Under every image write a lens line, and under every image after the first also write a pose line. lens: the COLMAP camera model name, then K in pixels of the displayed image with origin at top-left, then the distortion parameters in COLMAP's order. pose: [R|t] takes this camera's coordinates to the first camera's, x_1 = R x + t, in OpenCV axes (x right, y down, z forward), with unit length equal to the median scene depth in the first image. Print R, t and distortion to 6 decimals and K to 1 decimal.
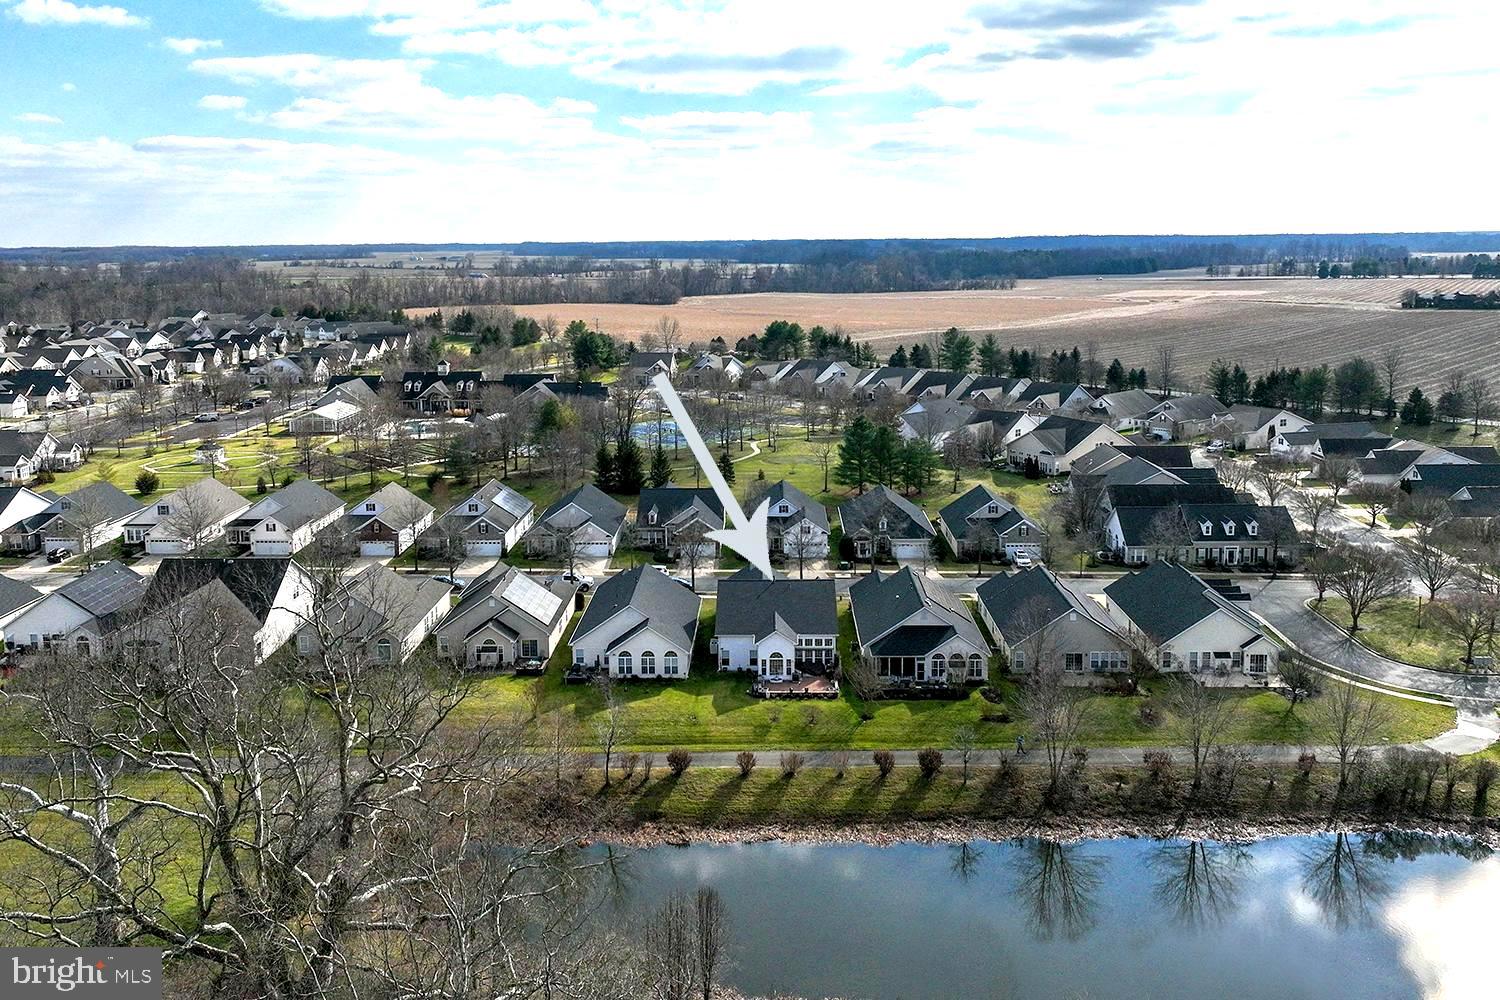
lens RADIAL K [[1284.1, 0, 750.0], [0, 1284.1, 500.0], [0, 0, 1]] dist [0.007941, 0.002246]
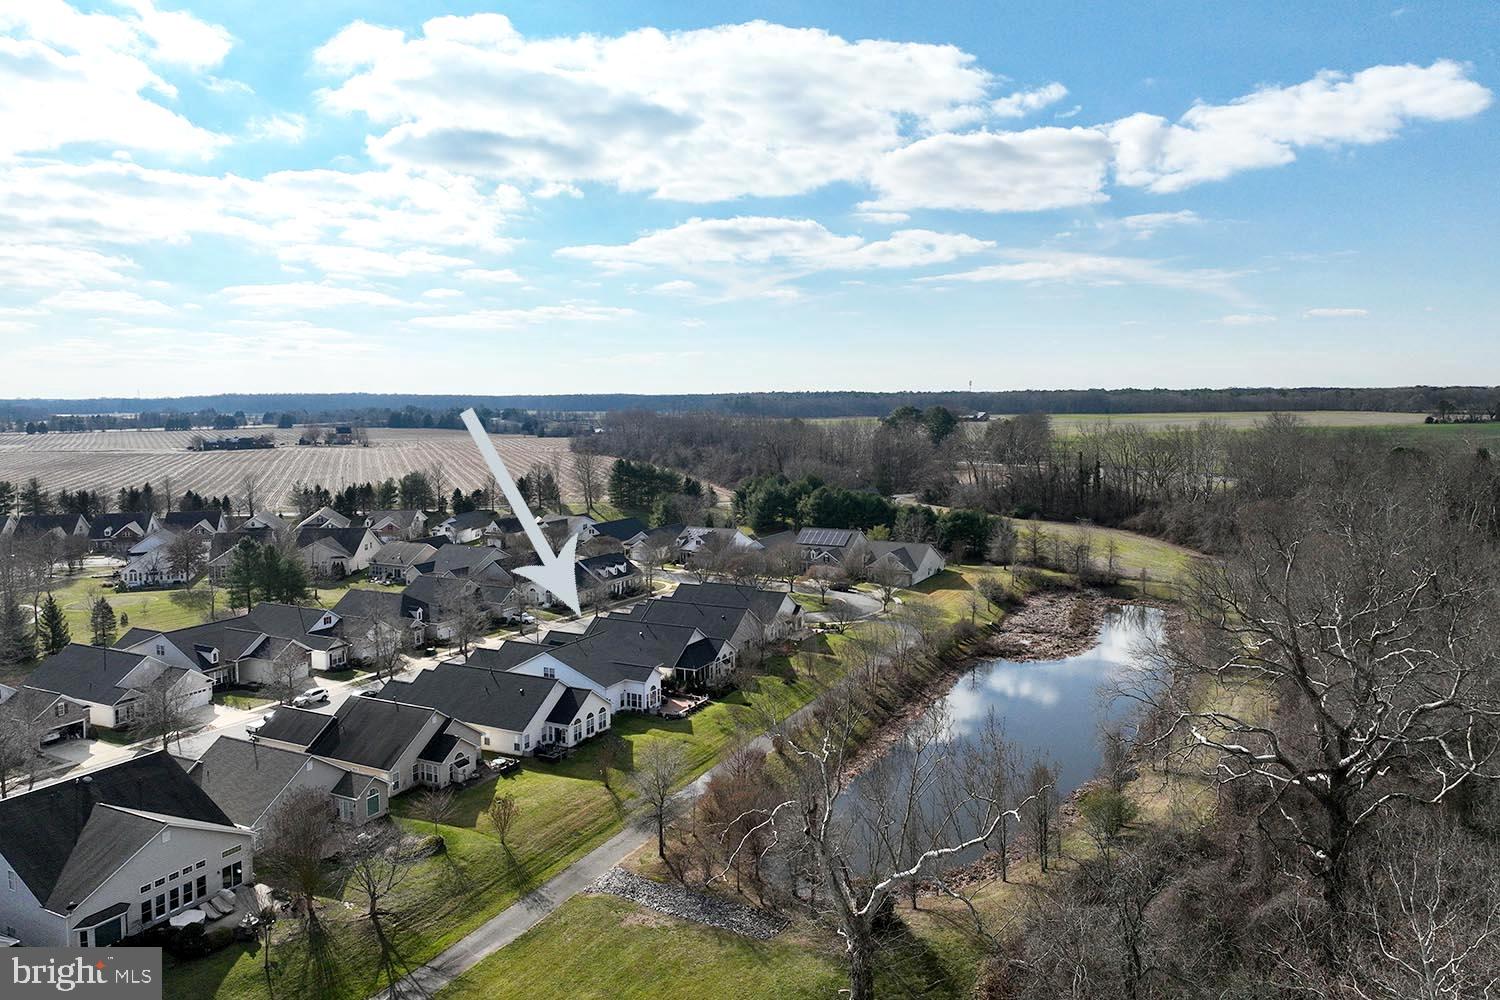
lens RADIAL K [[1034.9, 0, 750.0], [0, 1034.9, 500.0], [0, 0, 1]] dist [0.000222, 0.000655]
pose [[0.444737, -0.084638, 0.891653, -0.804058], [0.180769, 0.983520, 0.003194, -0.042639], [-0.877229, 0.159763, 0.452708, 0.438154]]
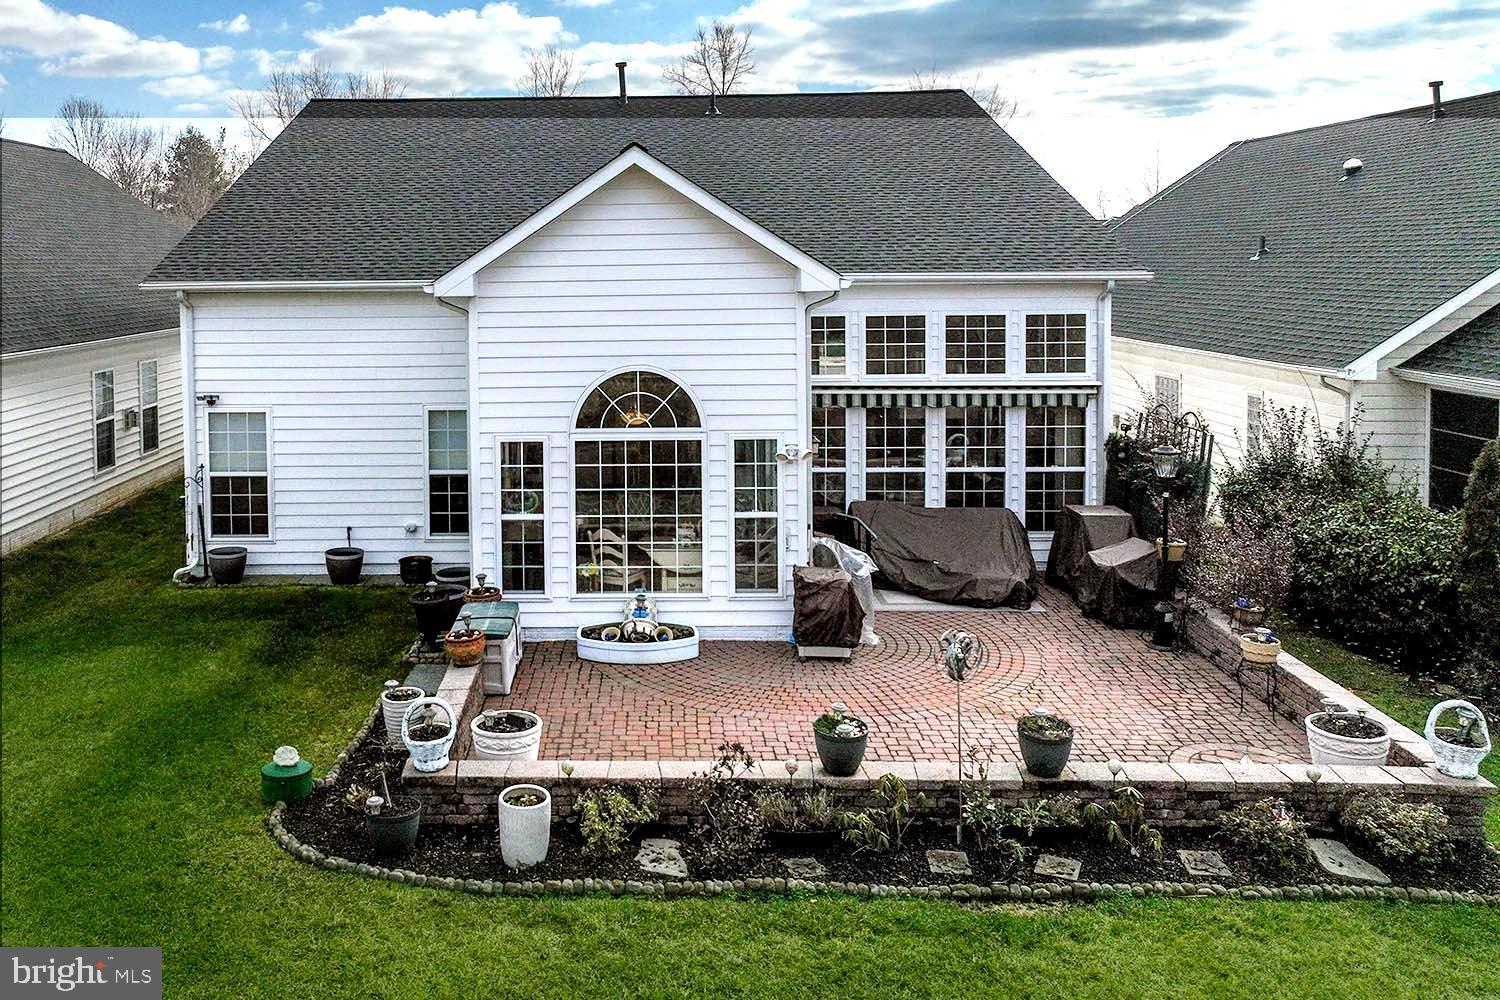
lens RADIAL K [[1143.0, 0, 748.3], [0, 1143.0, 451.1], [0, 0, 1]] dist [-0.001175, 0.004554]
pose [[0.995184, -0.008176, 0.097678, 0.020046], [0.011063, 0.999517, -0.029052, 0.127123], [-0.097394, 0.029993, 0.994794, 0.902905]]
